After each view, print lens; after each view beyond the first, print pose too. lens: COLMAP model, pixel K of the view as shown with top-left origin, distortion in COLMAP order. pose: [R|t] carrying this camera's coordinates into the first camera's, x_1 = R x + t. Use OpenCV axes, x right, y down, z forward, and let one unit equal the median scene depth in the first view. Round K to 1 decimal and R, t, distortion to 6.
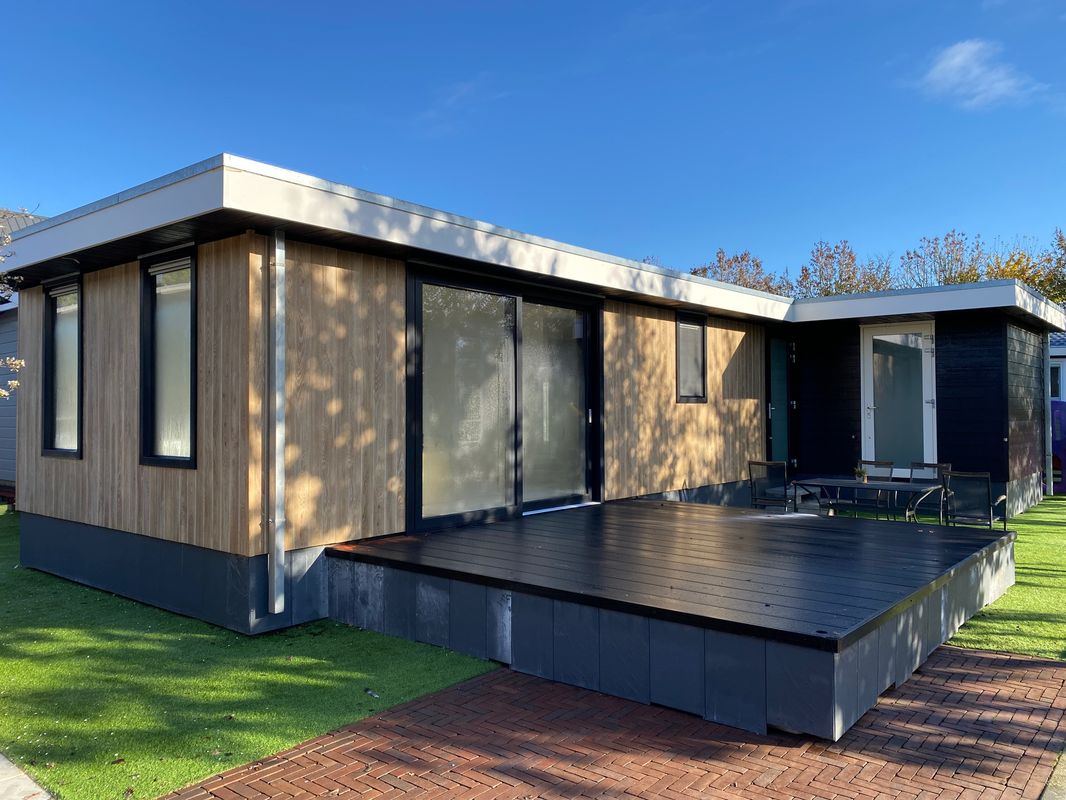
lens RADIAL K [[826.9, 0, 527.2], [0, 826.9, 396.5], [0, 0, 1]] dist [0.019603, -0.016009]
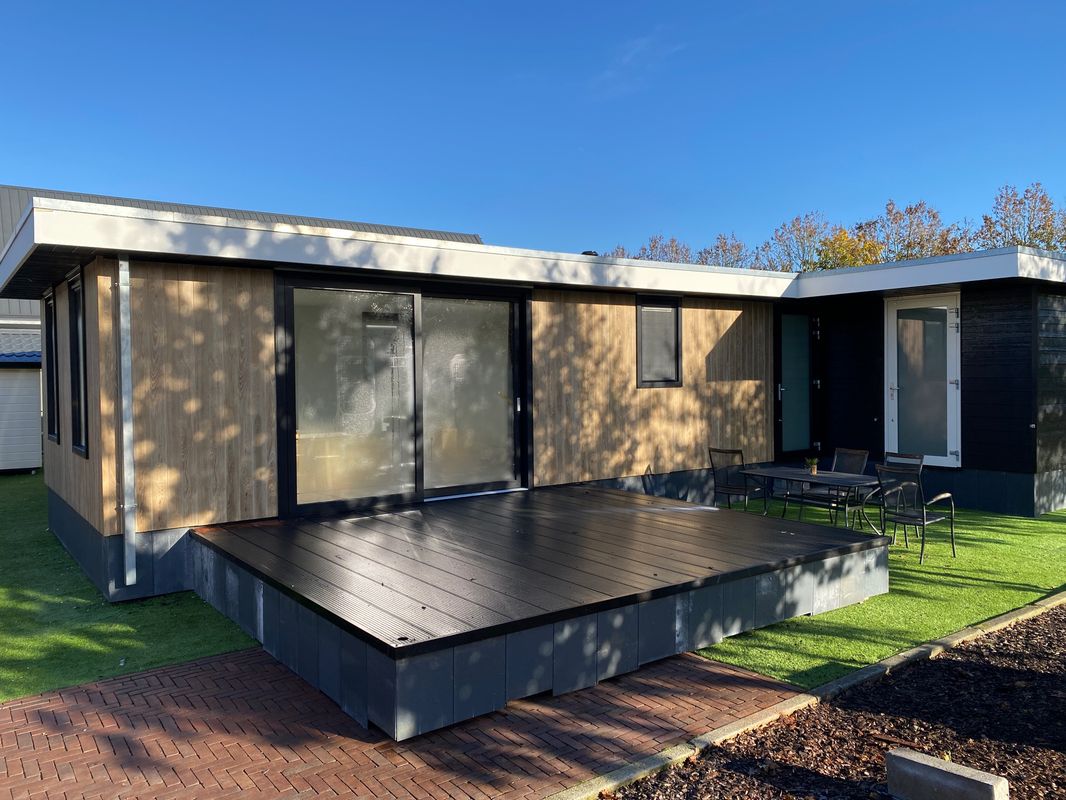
lens RADIAL K [[826.9, 0, 534.0], [0, 826.9, 403.1], [0, 0, 1]] dist [0.019603, -0.016009]
pose [[0.970456, 0.001973, -0.241271, 0.365310], [0.011170, 0.998527, 0.053097, -0.034164], [0.241021, -0.054223, 0.969004, 0.014186]]
